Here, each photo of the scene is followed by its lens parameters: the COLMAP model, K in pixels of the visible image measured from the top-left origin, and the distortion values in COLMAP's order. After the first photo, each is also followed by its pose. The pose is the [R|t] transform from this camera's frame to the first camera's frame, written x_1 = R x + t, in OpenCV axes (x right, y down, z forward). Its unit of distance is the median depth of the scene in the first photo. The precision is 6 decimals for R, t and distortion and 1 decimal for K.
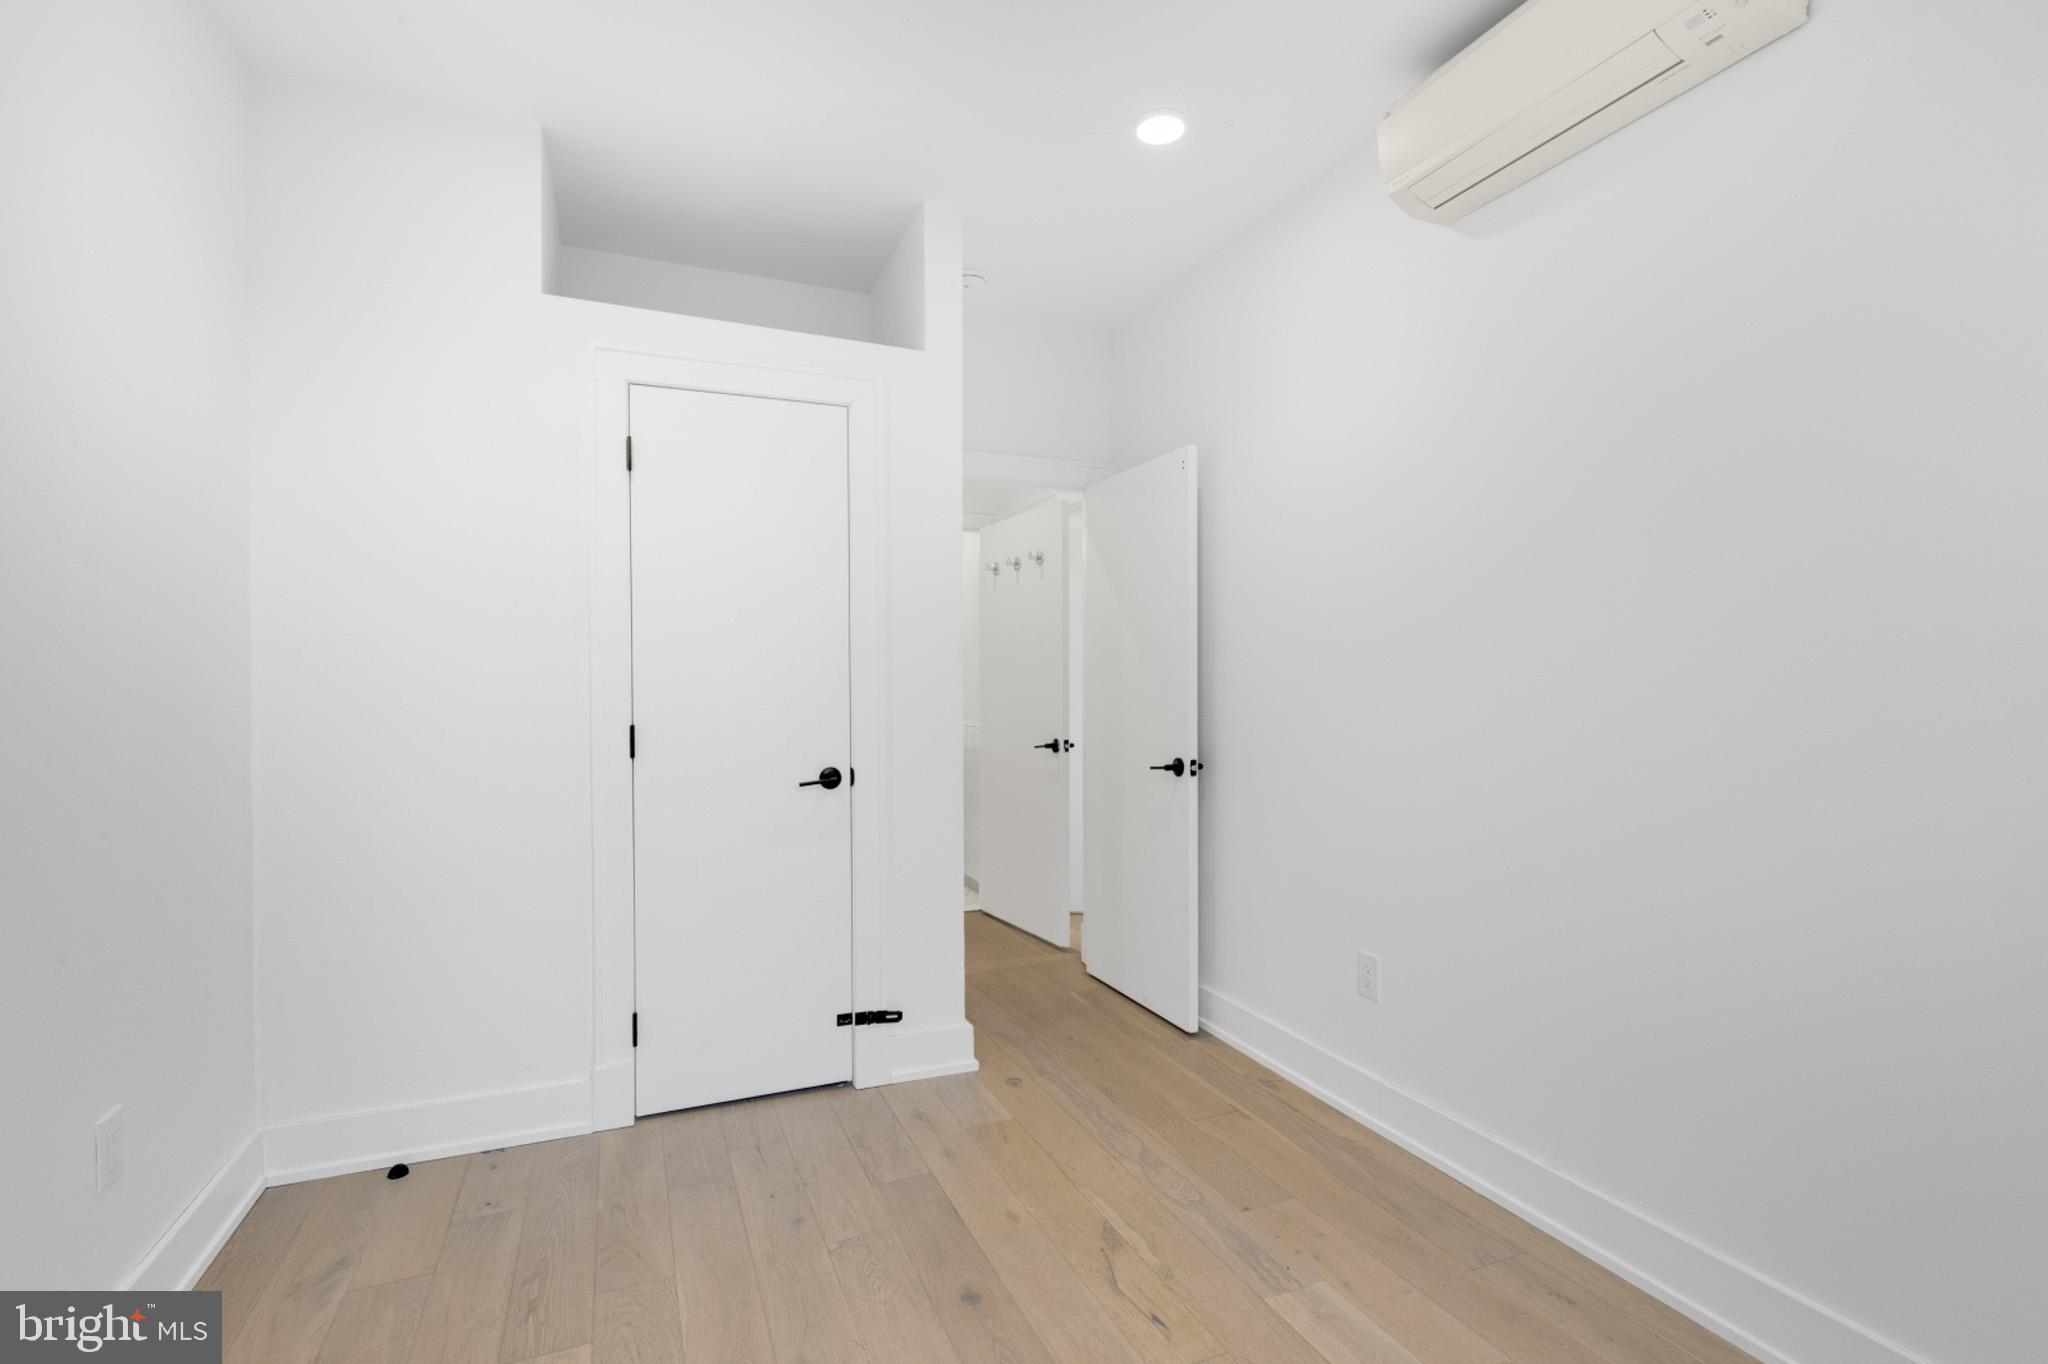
lens RADIAL K [[894.5, 0, 1020.0], [0, 894.5, 682.4], [0, 0, 1]] dist [-0.001066, -0.001168]
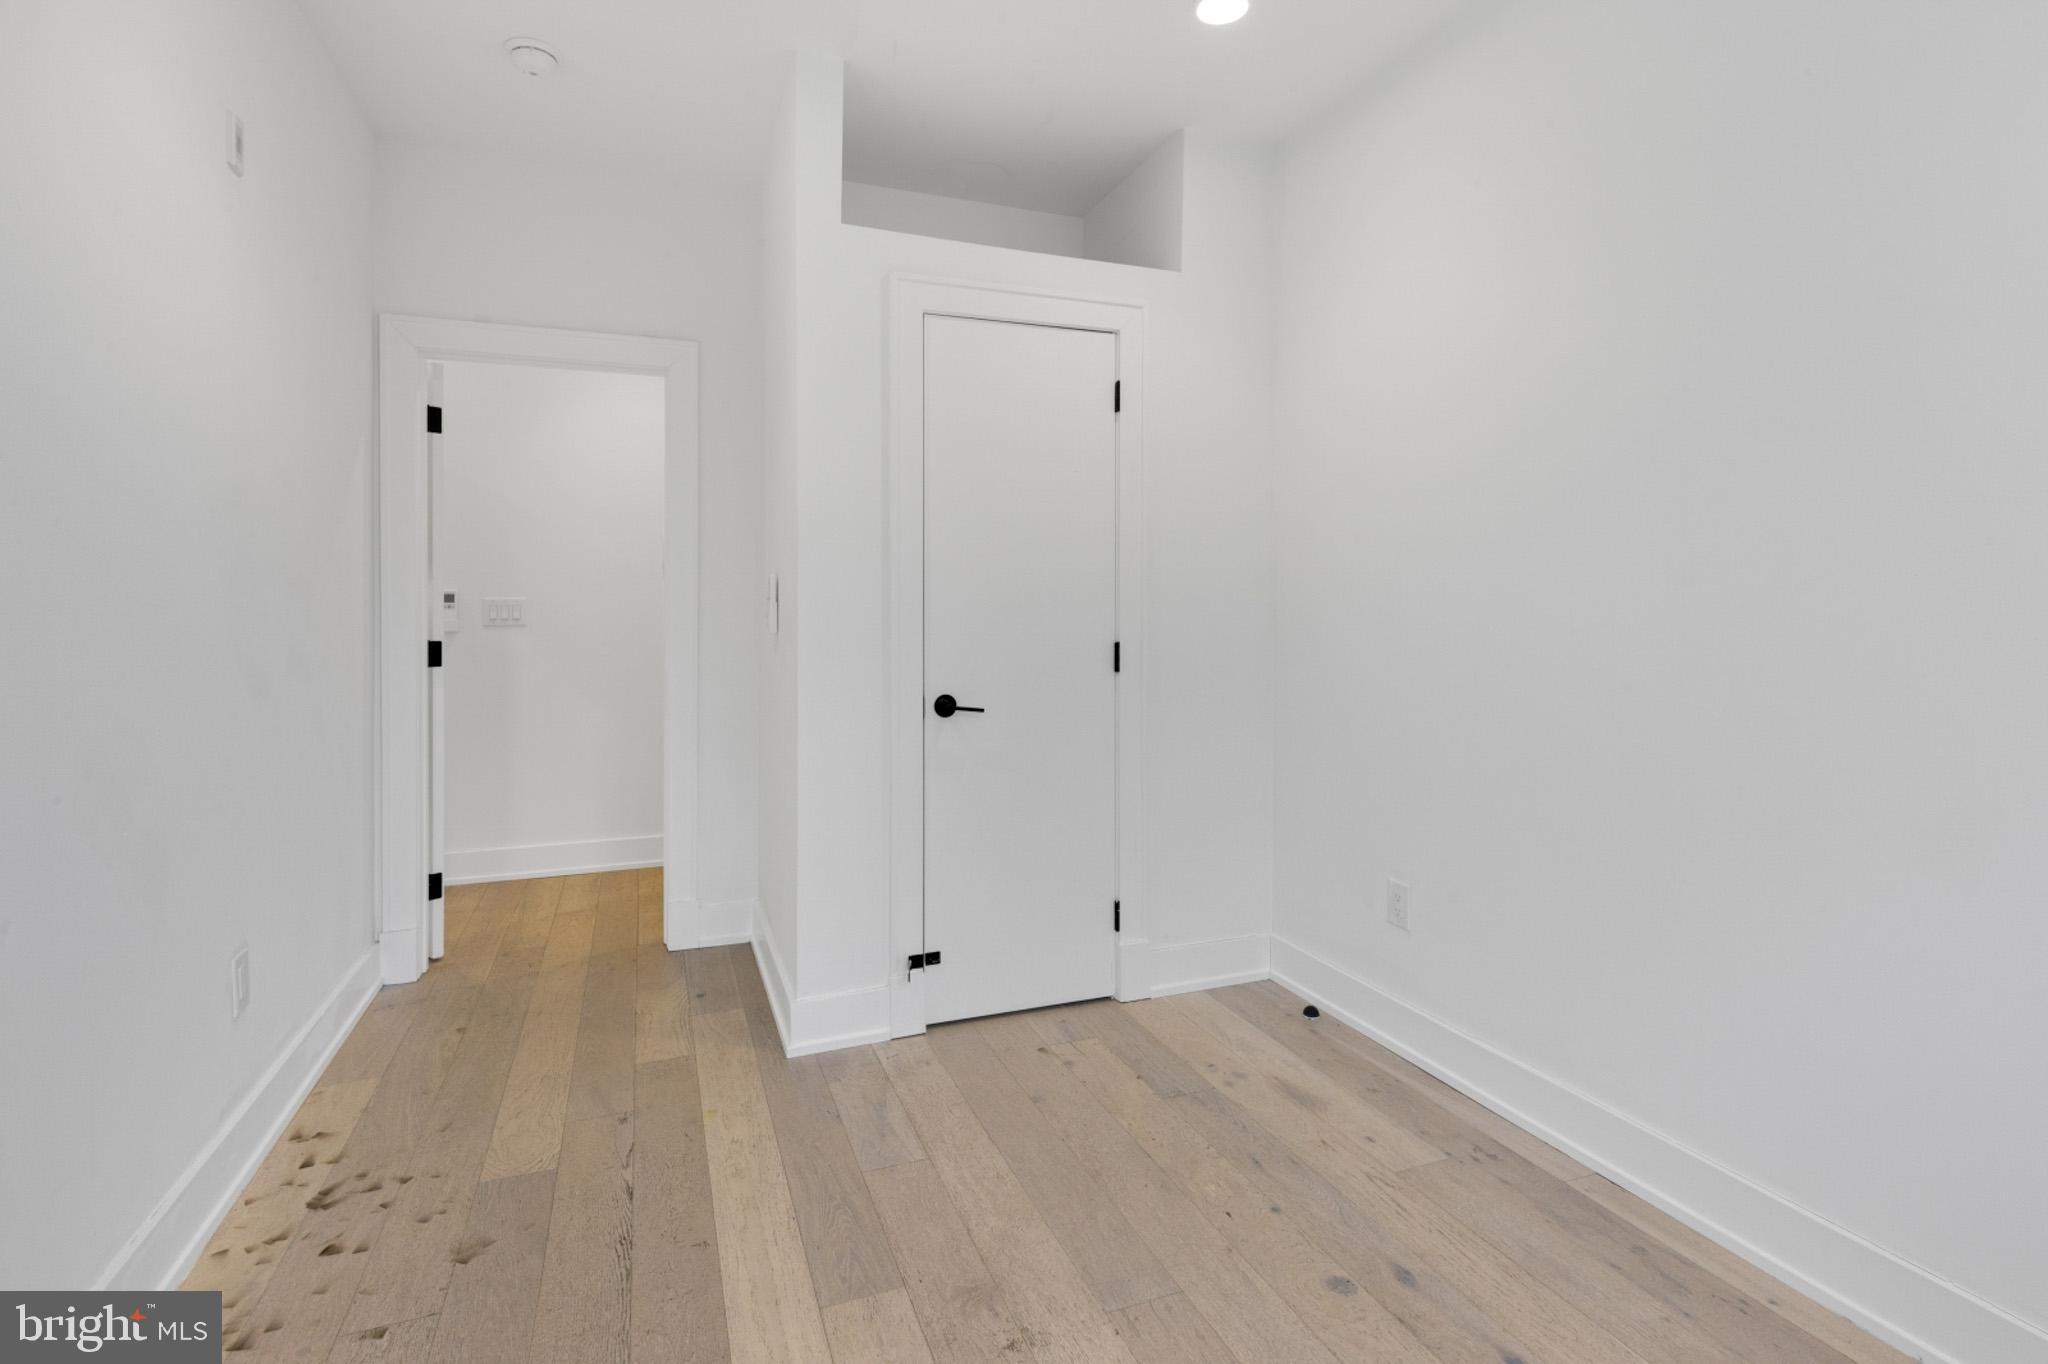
lens RADIAL K [[972.0, 0, 1020.2], [0, 972.0, 615.1], [0, 0, 1]] dist [0.003130, -0.000132]
pose [[0.999882, -0.000867, -0.015366, -0.298108], [0.001018, 0.999951, 0.009863, 0.002172], [0.015357, -0.009877, 0.999833, -0.112512]]
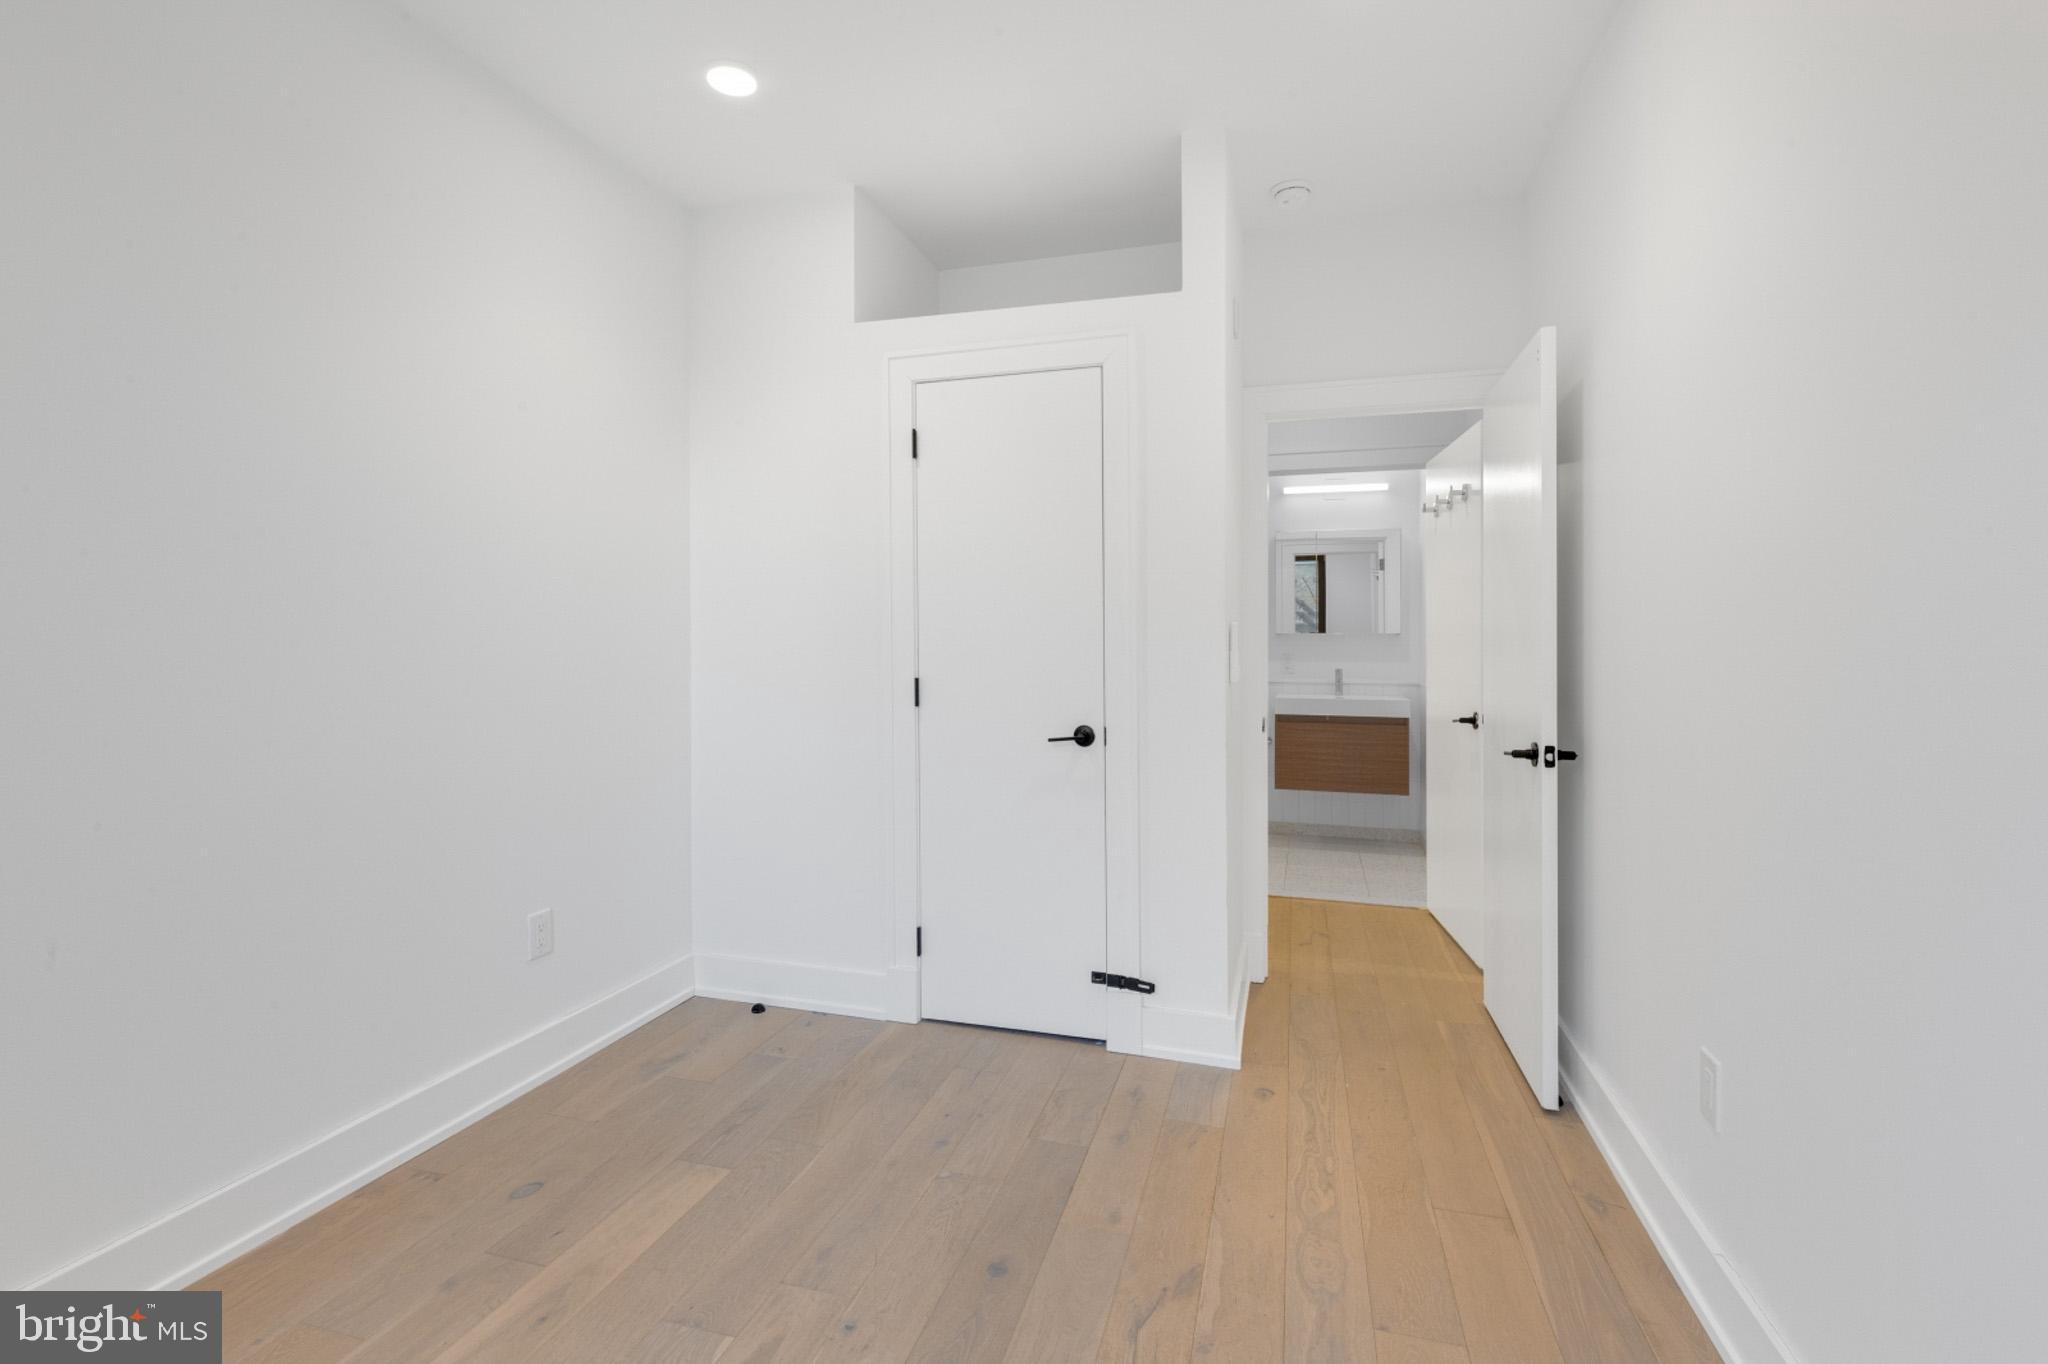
lens RADIAL K [[912.0, 0, 1034.9], [0, 912.0, 638.8], [0, 0, 1]] dist [0.000154, -0.000371]
pose [[0.788661, 0.001619, -0.614827, 0.397537], [-0.003955, 0.999989, -0.002440, 0.000171], [0.614816, 0.004356, 0.788659, 0.157768]]
